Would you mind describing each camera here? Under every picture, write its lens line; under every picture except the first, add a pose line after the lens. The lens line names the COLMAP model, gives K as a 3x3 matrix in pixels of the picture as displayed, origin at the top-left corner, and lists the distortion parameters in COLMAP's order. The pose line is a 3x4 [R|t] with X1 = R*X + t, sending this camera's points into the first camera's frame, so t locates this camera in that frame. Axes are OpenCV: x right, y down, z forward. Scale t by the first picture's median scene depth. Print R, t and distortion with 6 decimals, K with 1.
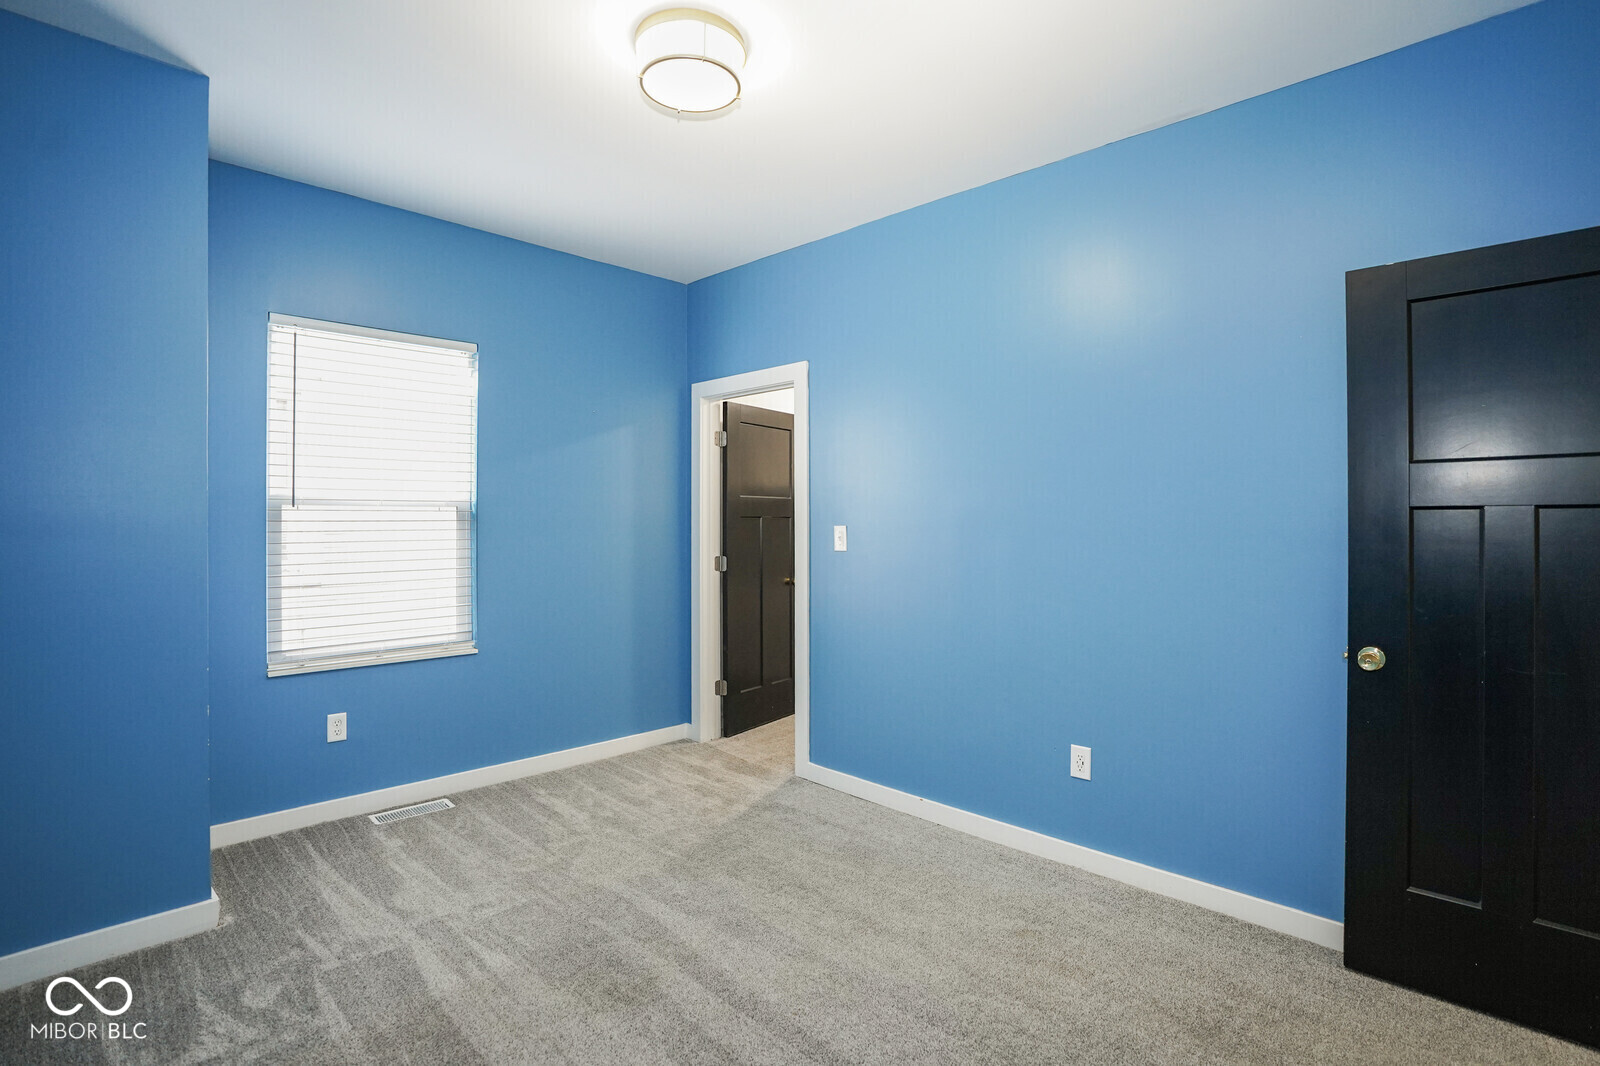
lens RADIAL K [[760.2, 0, 804.9], [0, 760.2, 511.5], [0, 0, 1]] dist [-0.062575, 0.027288]
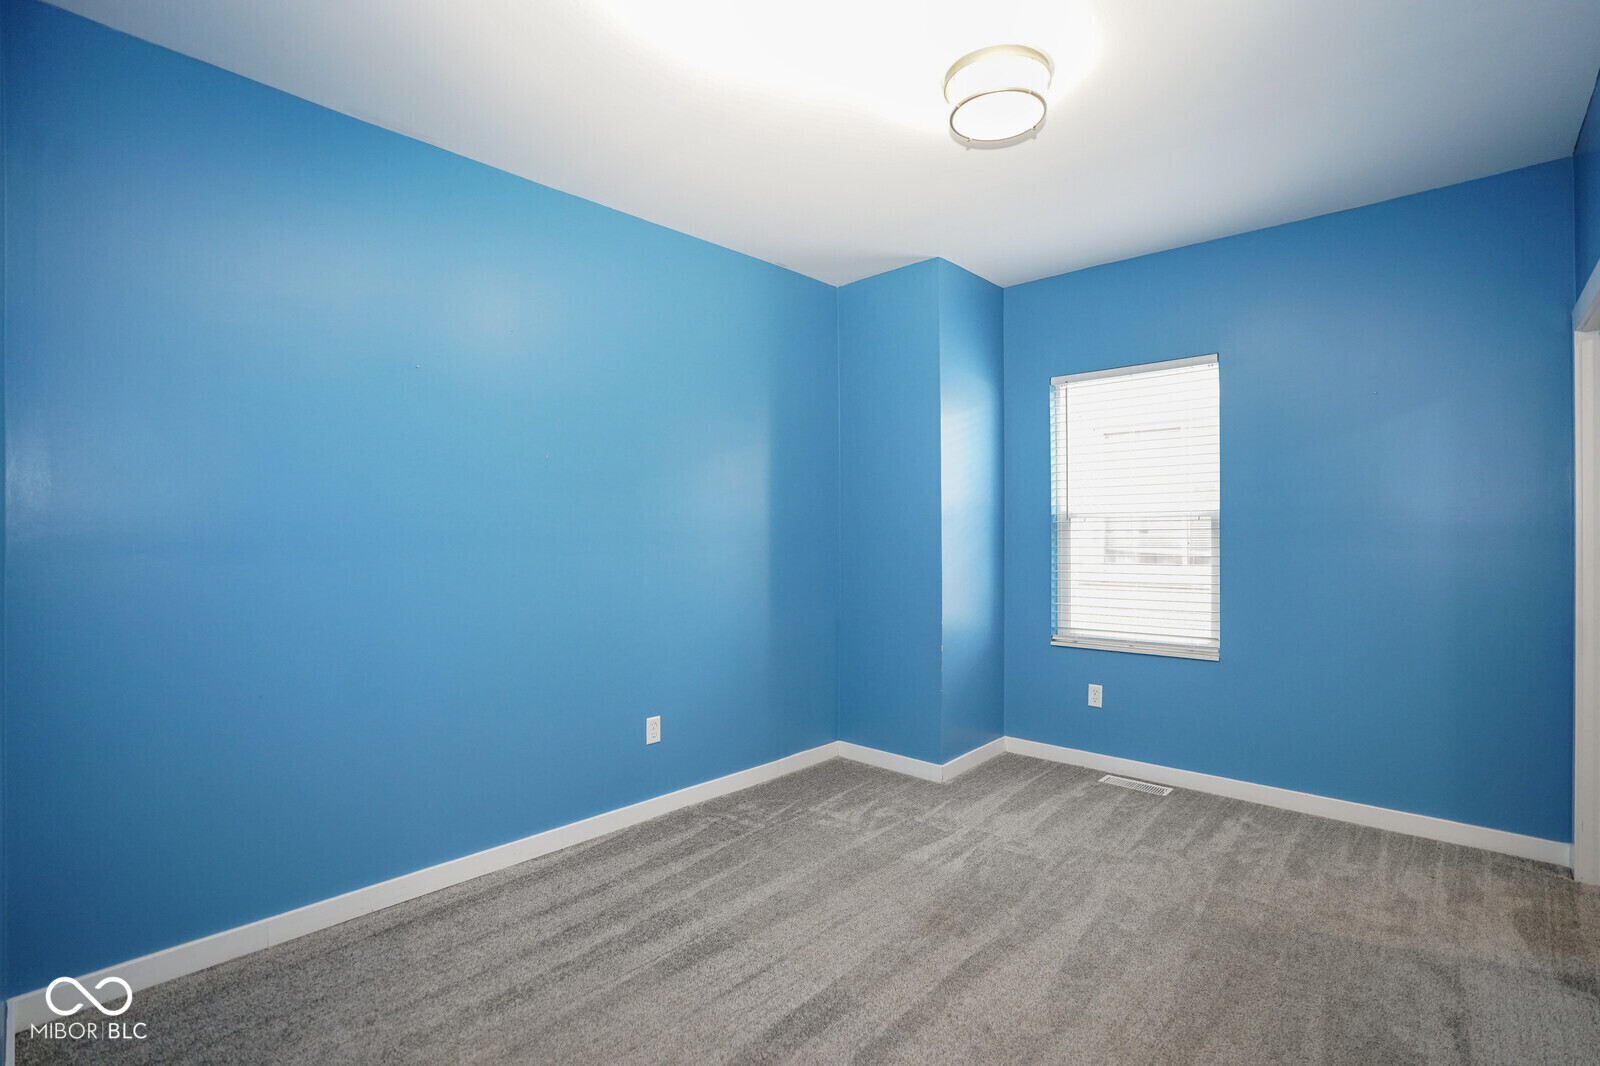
lens RADIAL K [[760.2, 0, 804.9], [0, 760.2, 511.5], [0, 0, 1]] dist [-0.062575, 0.027288]
pose [[0.044428, -0.022779, -0.998753, 0.629604], [0.018354, 0.999590, -0.021982, -0.000362], [0.998844, -0.017355, 0.044828, 0.468705]]
